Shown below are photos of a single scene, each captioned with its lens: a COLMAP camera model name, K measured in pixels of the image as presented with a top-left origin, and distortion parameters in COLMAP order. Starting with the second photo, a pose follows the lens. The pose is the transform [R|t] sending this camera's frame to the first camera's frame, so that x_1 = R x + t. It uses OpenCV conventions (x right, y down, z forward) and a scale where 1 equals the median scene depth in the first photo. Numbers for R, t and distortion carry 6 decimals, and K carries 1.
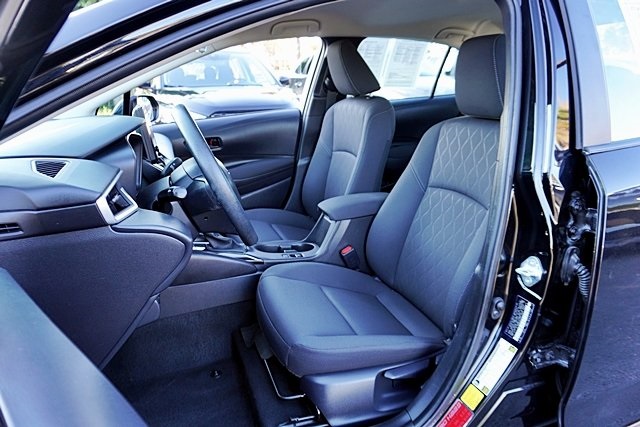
lens RADIAL K [[430.8, 0, 316.1], [0, 430.8, 213.4], [0, 0, 1]] dist [-0.040616, 0.028091]
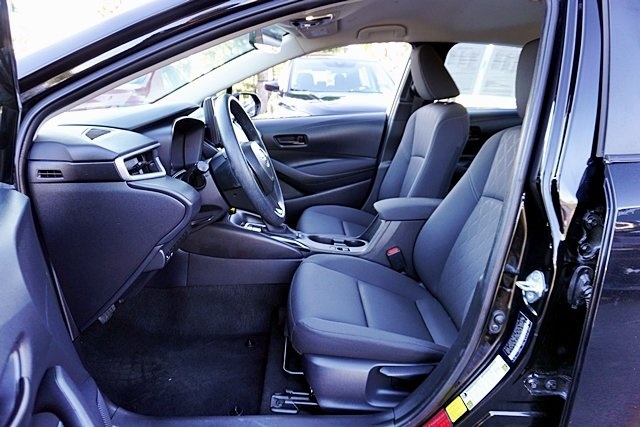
lens RADIAL K [[430.8, 0, 318.6], [0, 430.8, 212.8], [0, 0, 1]] dist [-0.040616, 0.028091]
pose [[0.949302, 0.116934, -0.291807, 0.270200], [-0.124183, 0.992239, -0.006374, 0.035642], [0.288797, 0.042288, 0.956456, -0.016691]]
